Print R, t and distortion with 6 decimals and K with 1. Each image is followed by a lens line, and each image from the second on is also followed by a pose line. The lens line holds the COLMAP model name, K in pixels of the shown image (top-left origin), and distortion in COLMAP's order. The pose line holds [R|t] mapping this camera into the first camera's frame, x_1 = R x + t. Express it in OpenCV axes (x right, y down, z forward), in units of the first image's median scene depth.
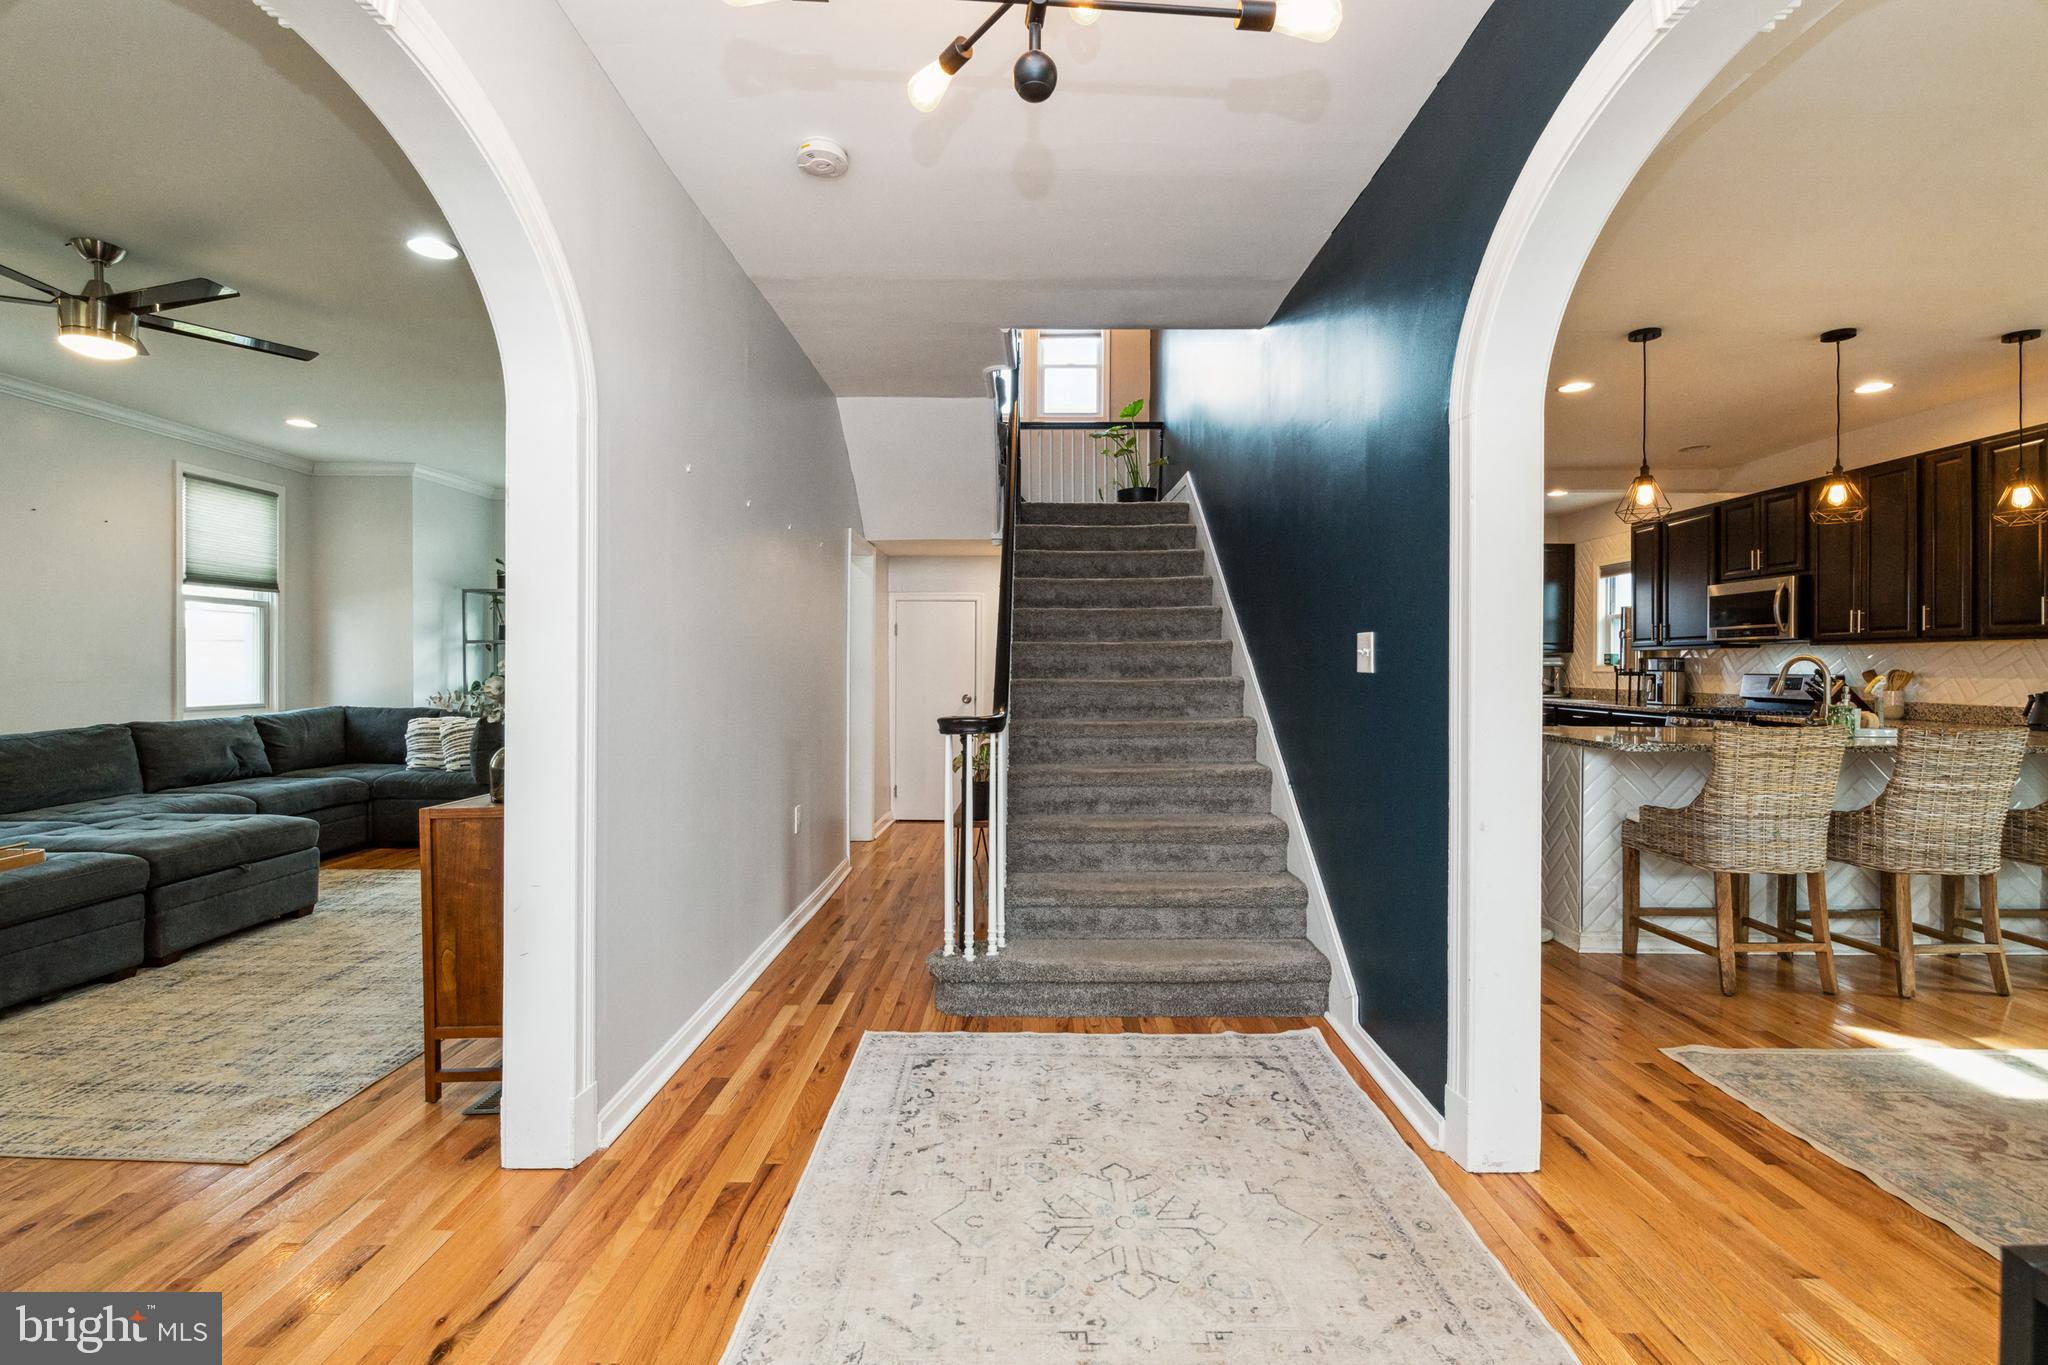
lens RADIAL K [[910.6, 0, 1035.0], [0, 910.6, 666.4], [0, 0, 1]] dist [-0.007816, -0.001775]
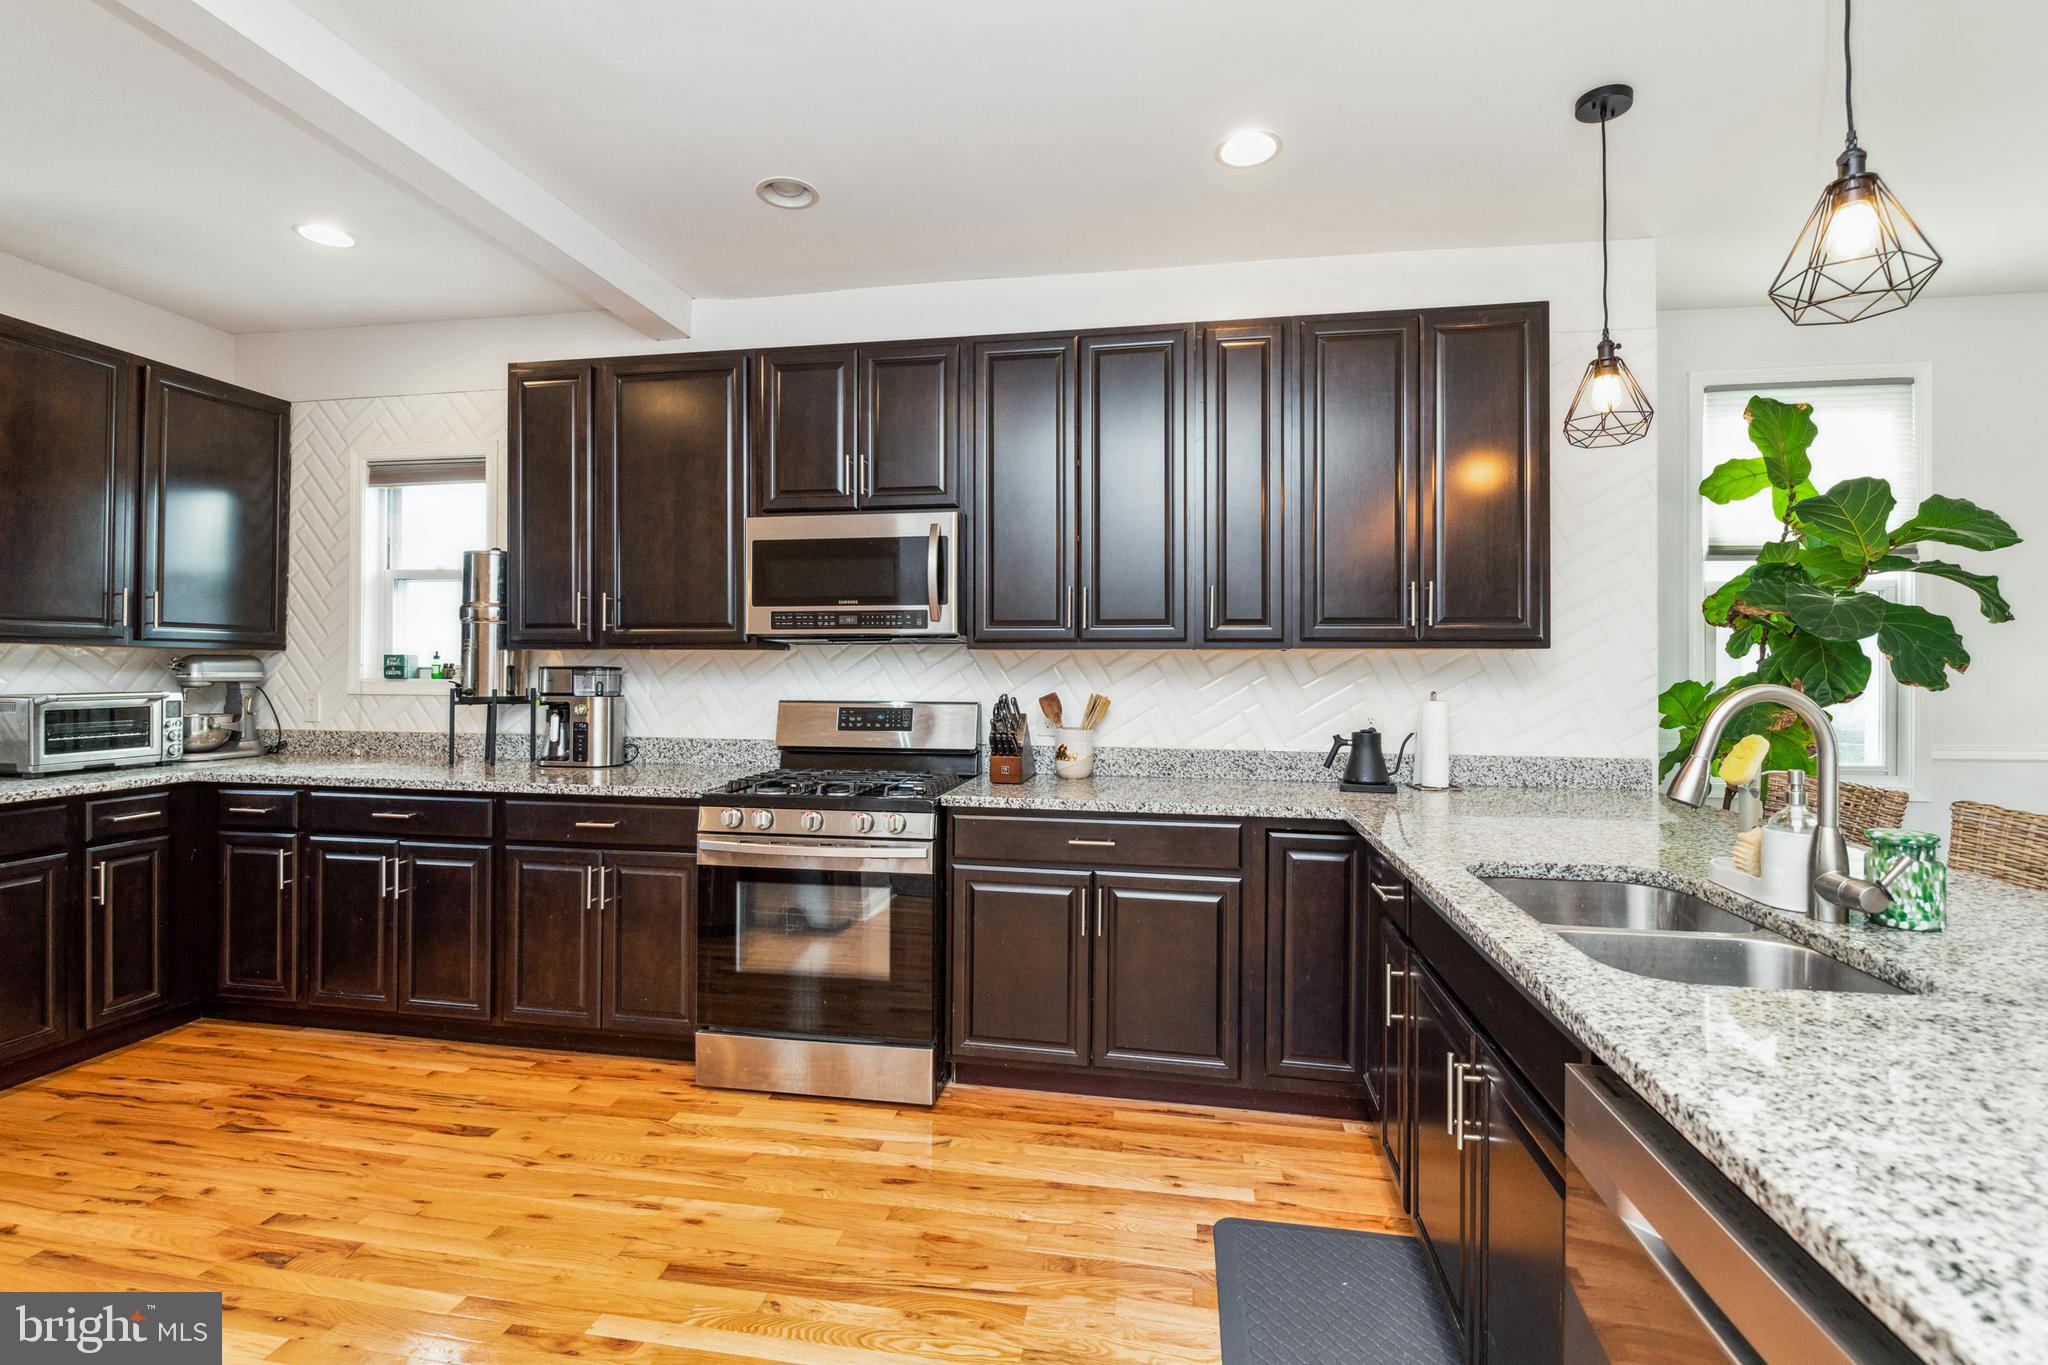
lens RADIAL K [[888.2, 0, 1032.1], [0, 888.2, 663.4], [0, 0, 1]] dist [0.001265, -0.000421]
pose [[0.167837, 0.000530, 0.985815, 0.323178], [-0.002341, 0.999997, -0.000139, -0.013657], [-0.985812, -0.002285, 0.167837, 0.801435]]
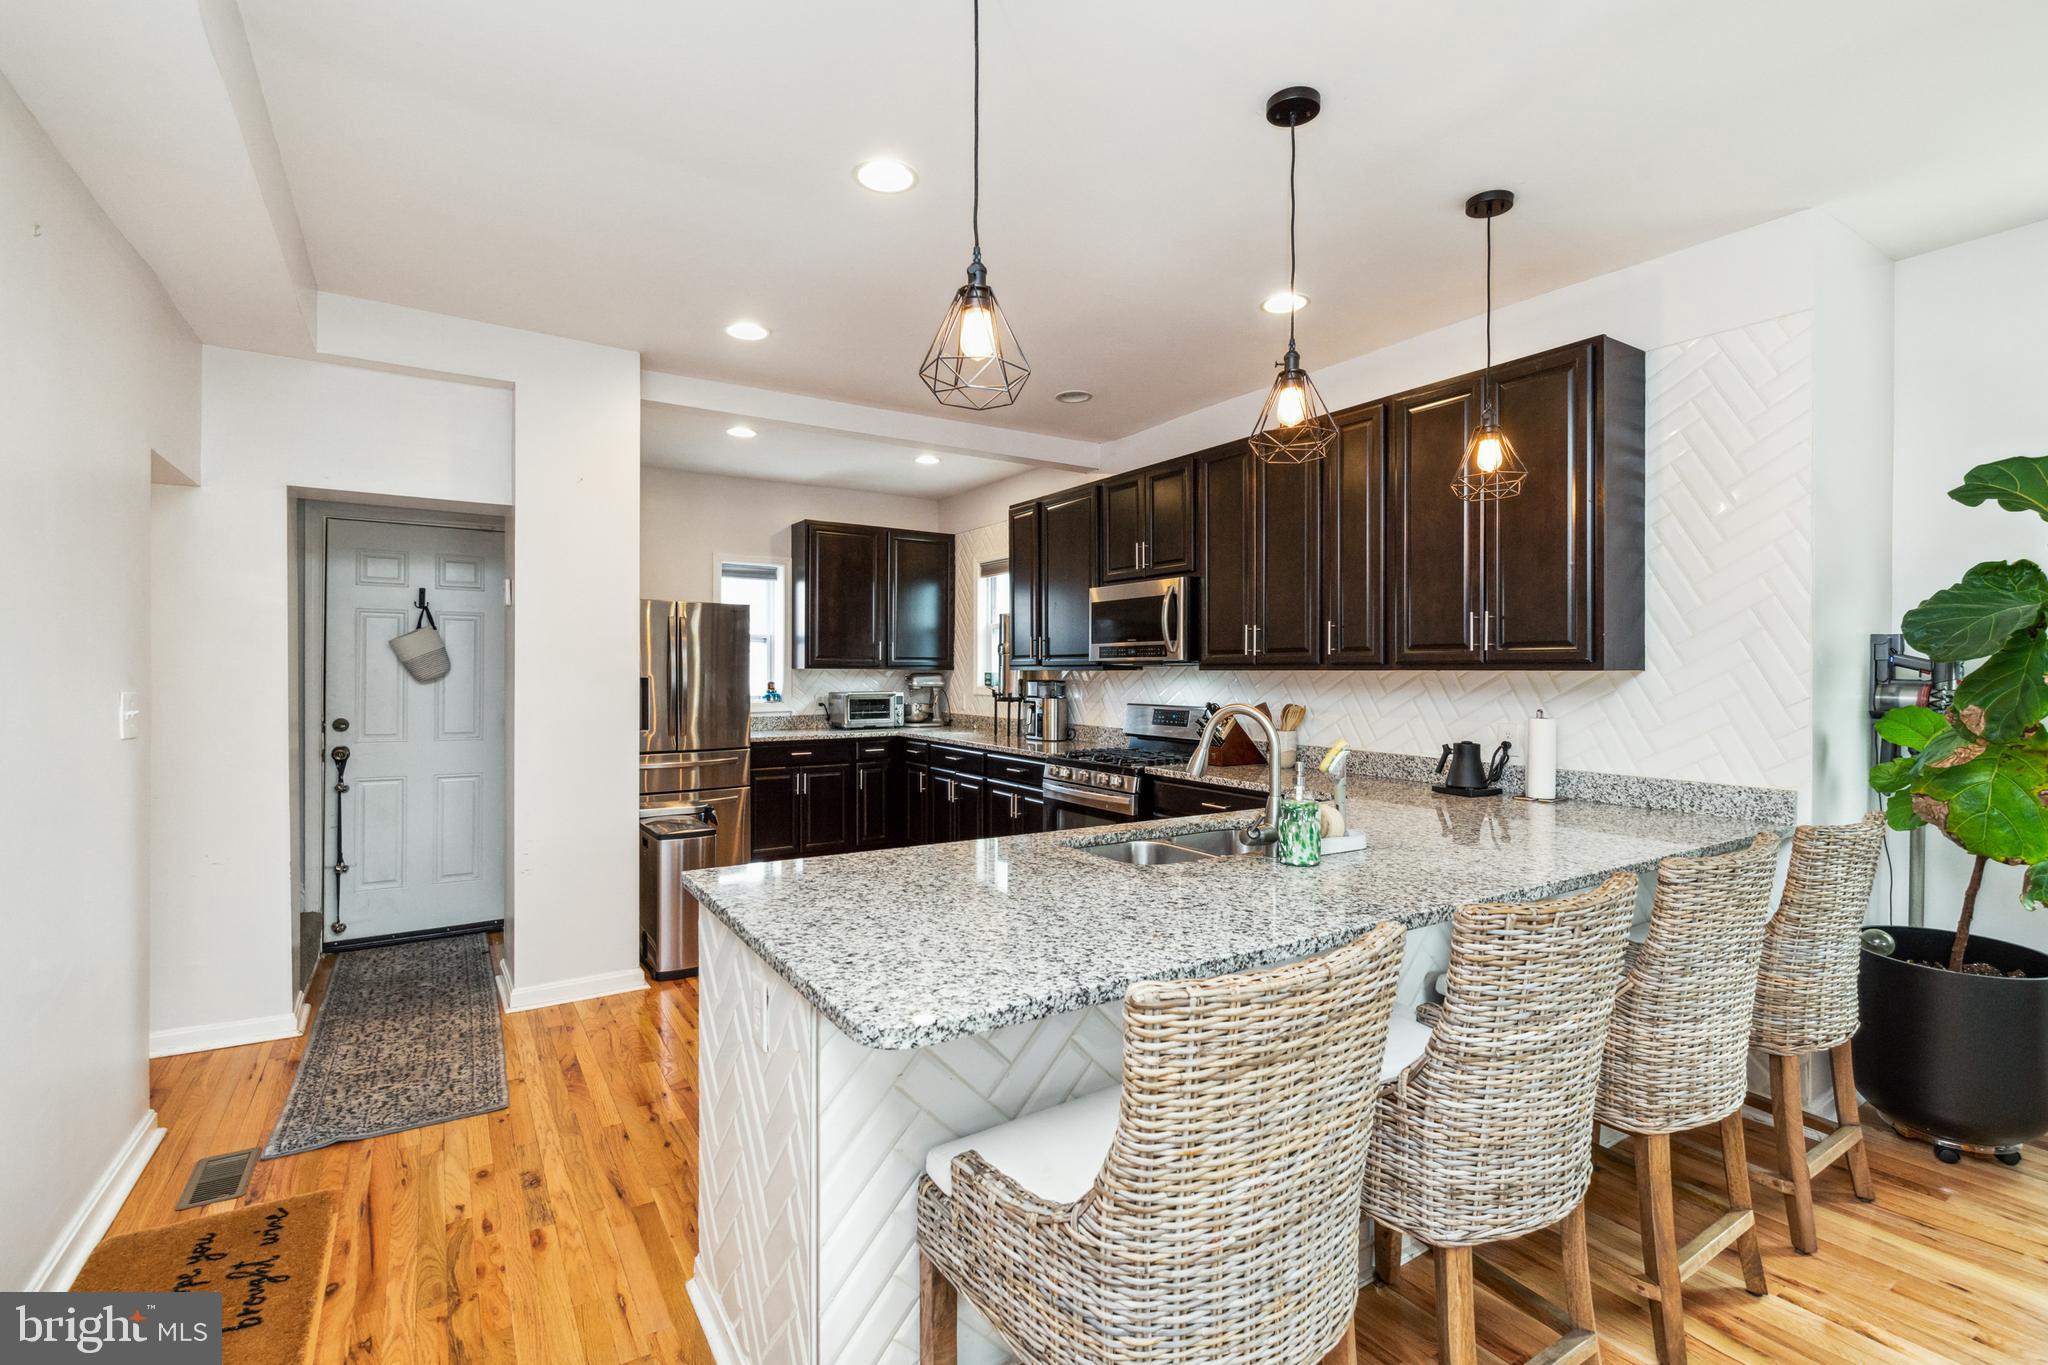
lens RADIAL K [[910.6, 0, 1018.1], [0, 910.6, 679.5], [0, 0, 1]] dist [-0.007816, -0.001775]
pose [[0.847877, -0.009784, 0.530103, 0.298902], [0.003433, 0.999910, 0.012963, -0.023755], [-0.530182, -0.009171, 0.847834, 0.399746]]
